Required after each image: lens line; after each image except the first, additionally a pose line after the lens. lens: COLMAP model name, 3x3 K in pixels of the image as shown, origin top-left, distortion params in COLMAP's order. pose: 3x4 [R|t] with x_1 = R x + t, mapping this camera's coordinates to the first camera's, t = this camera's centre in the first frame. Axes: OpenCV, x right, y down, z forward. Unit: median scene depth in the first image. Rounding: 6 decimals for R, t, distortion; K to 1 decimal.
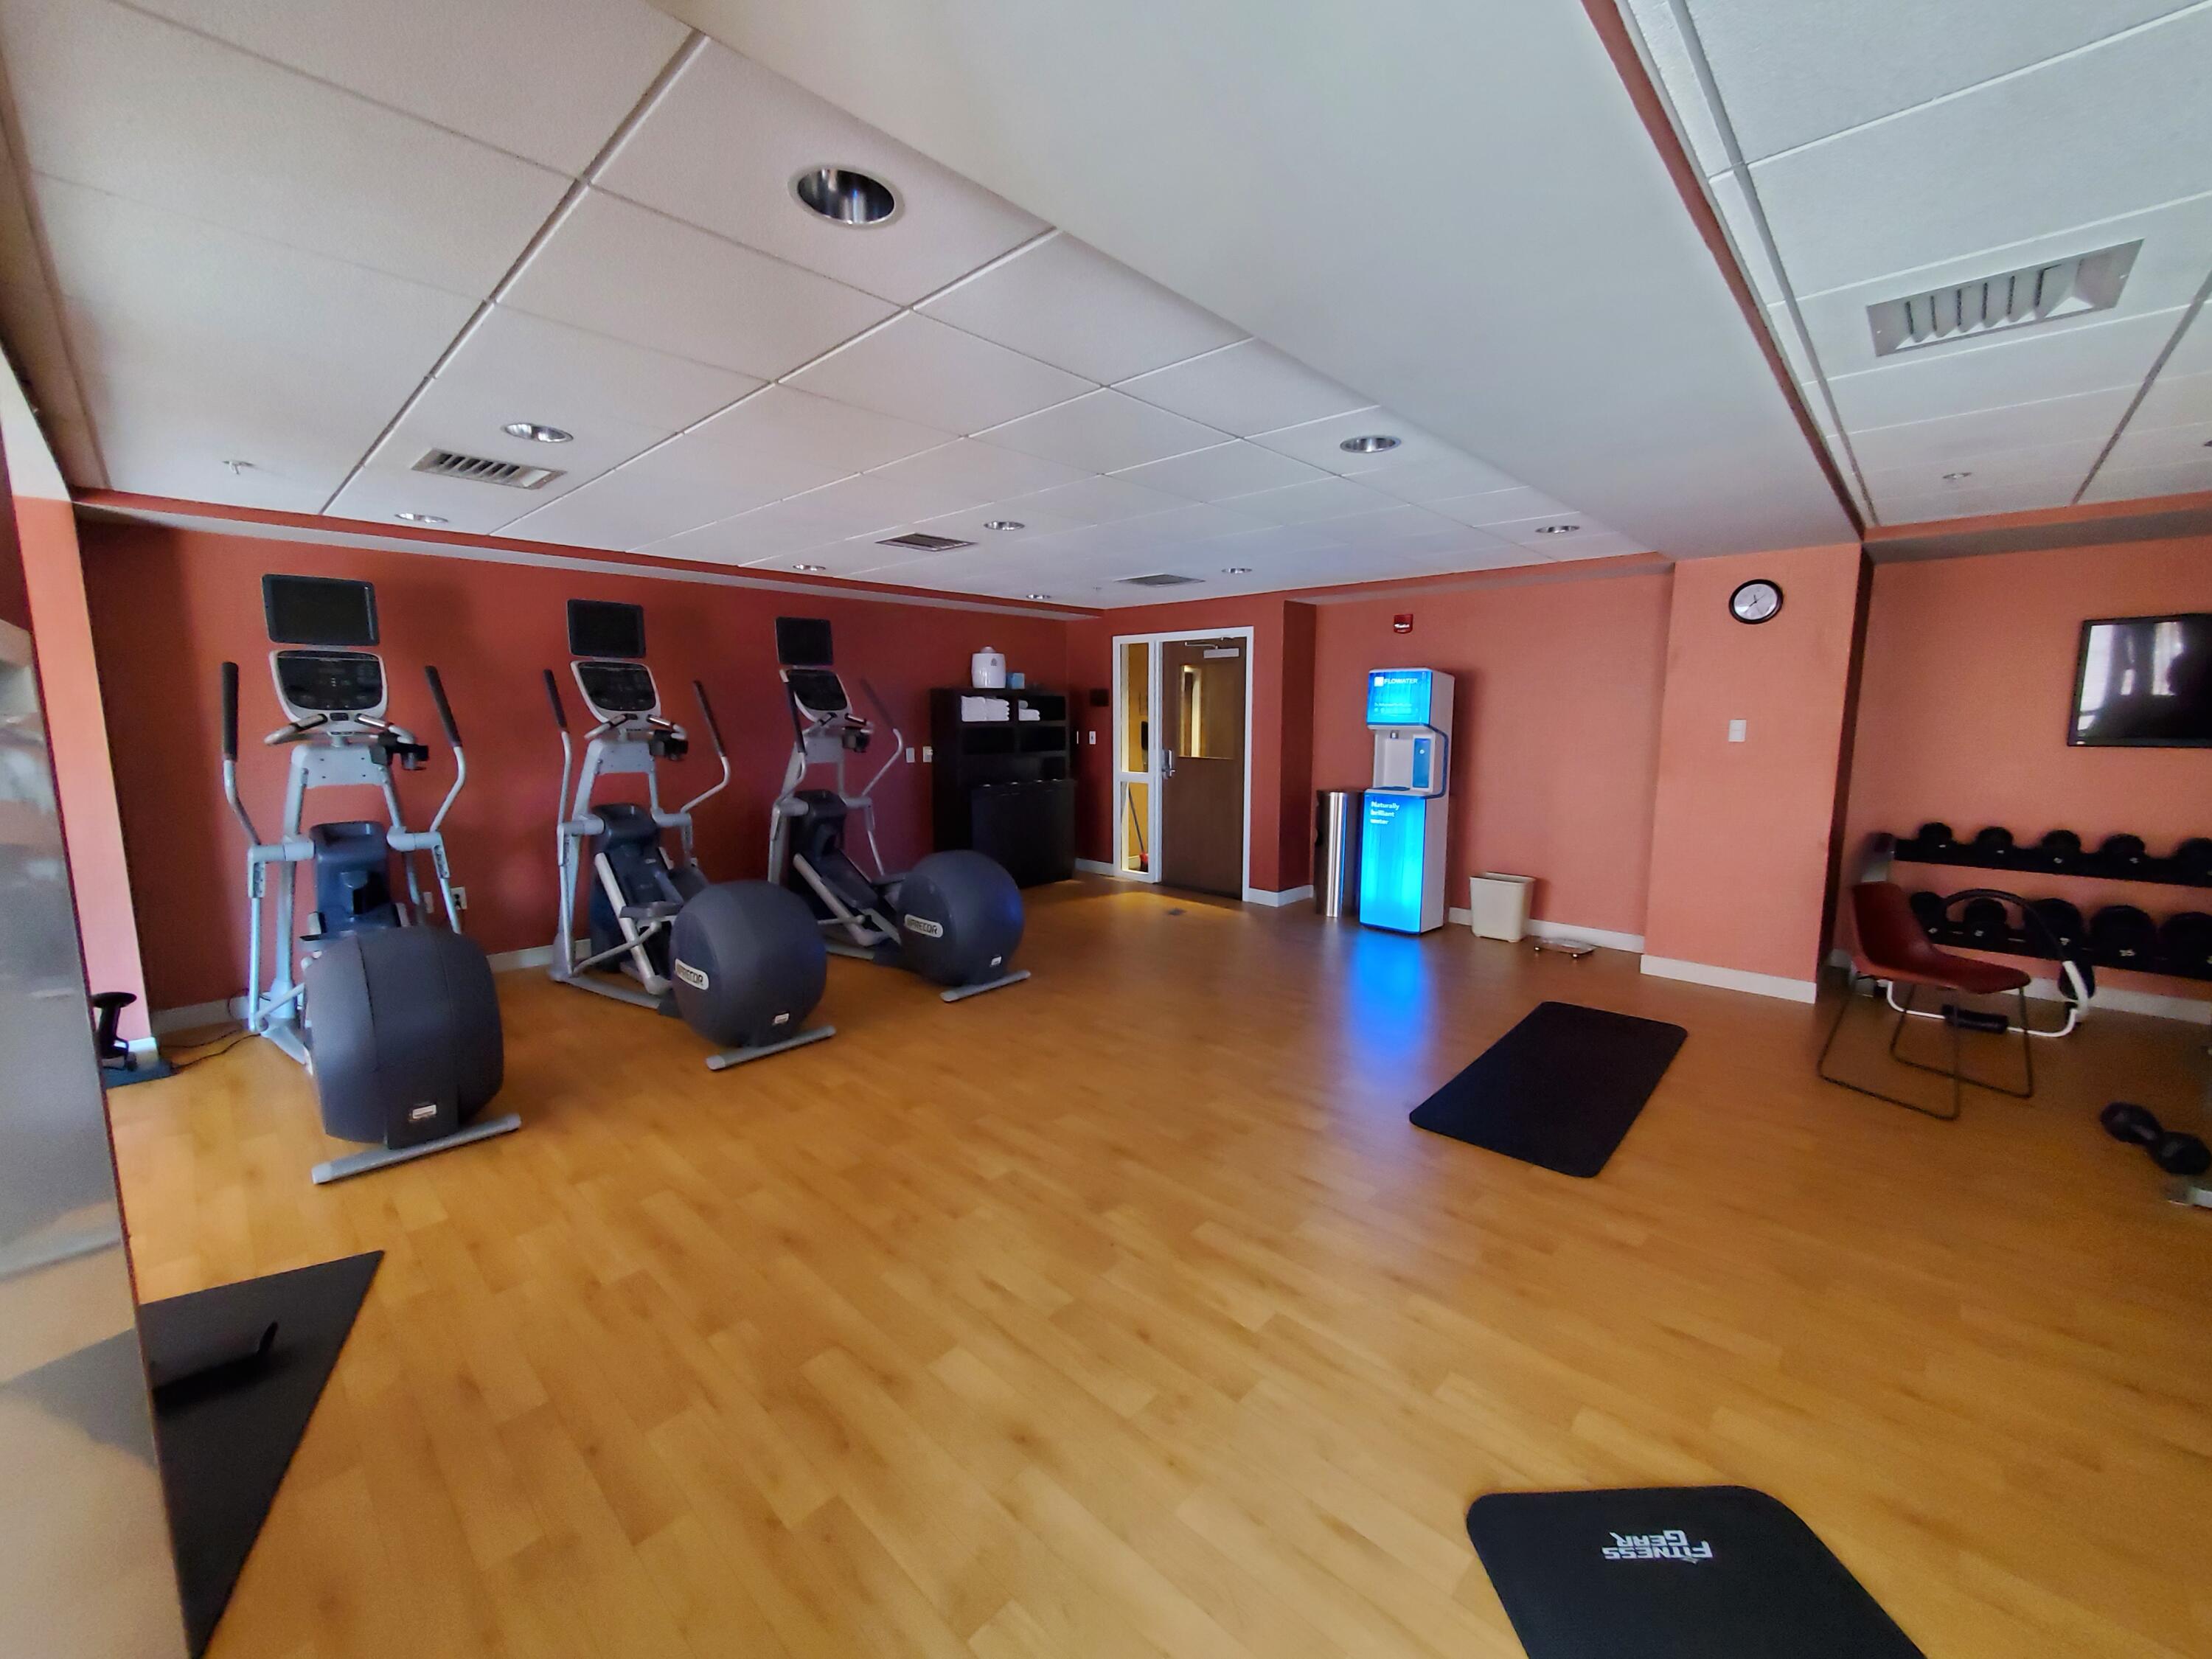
lens RADIAL K [[872.4, 0, 1115.6], [0, 872.4, 828.4], [0, 0, 1]] dist [-0.001170, -0.000291]
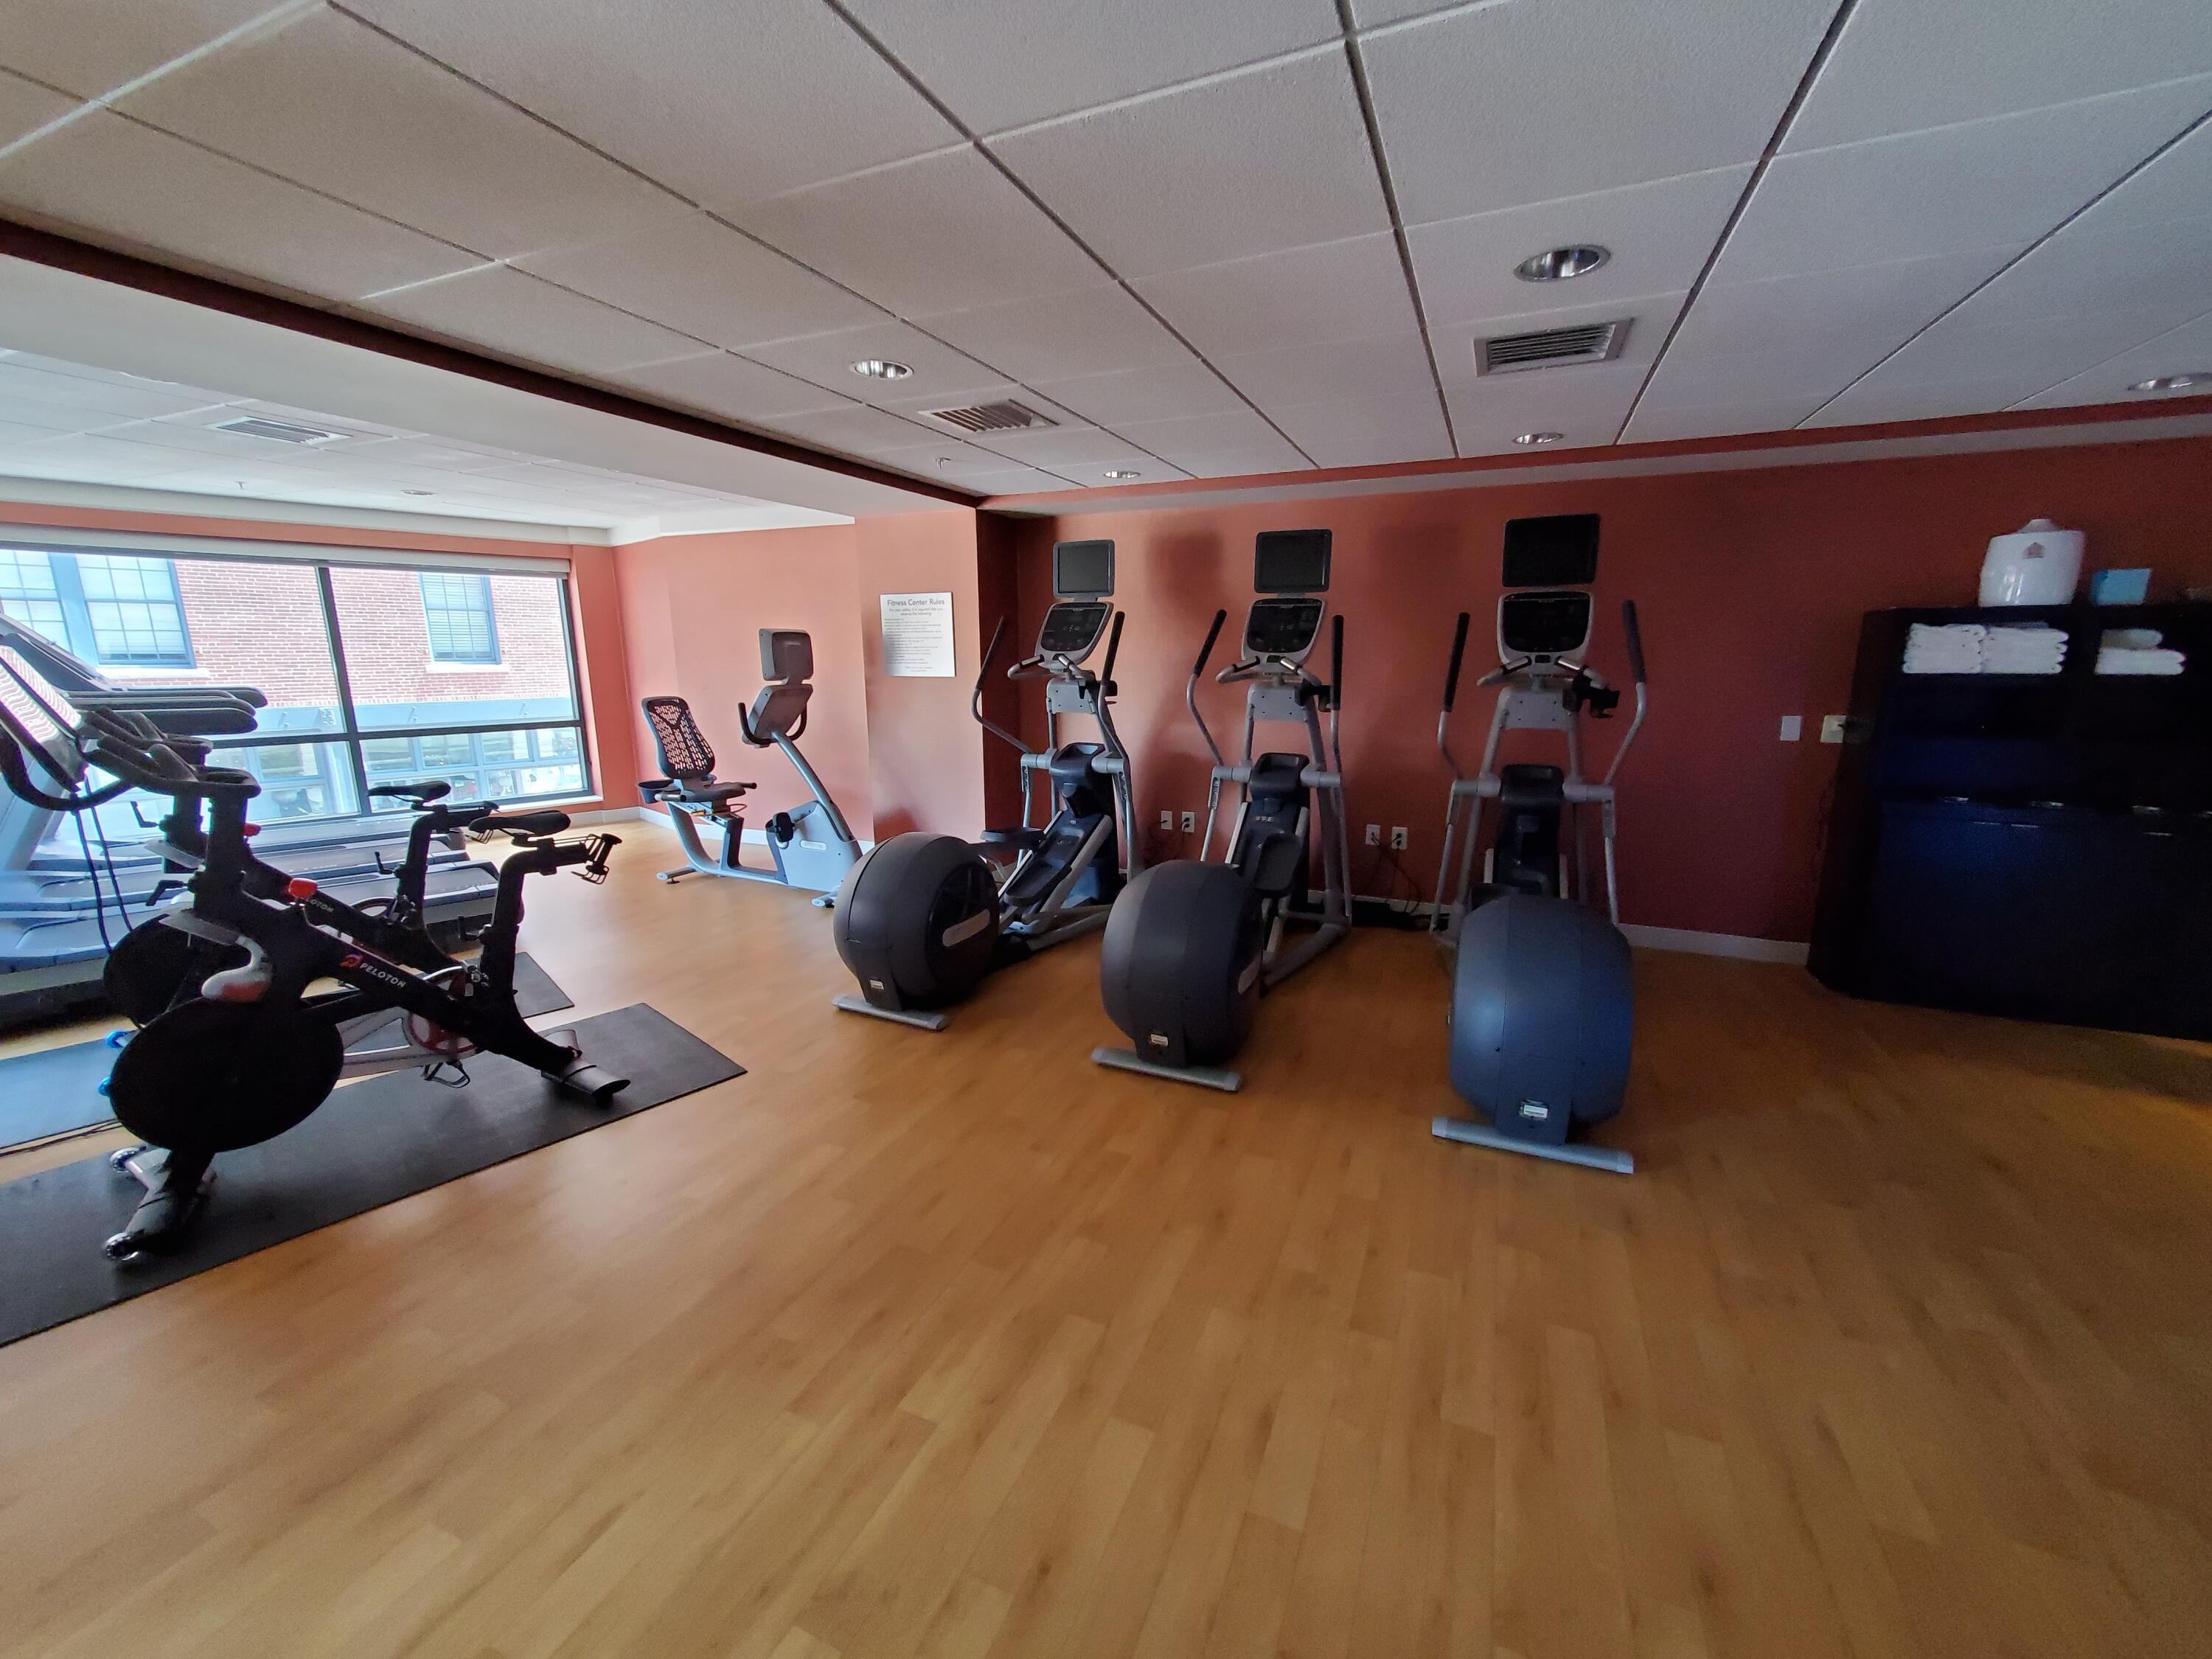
lens RADIAL K [[872.4, 0, 1112.0], [0, 872.4, 817.1], [0, 0, 1]] dist [-0.001170, -0.000291]
pose [[0.323035, 0.173913, -0.930270, 0.171752], [-0.126543, 0.982081, 0.139657, -0.048839], [0.937889, 0.072606, 0.339254, 0.372801]]
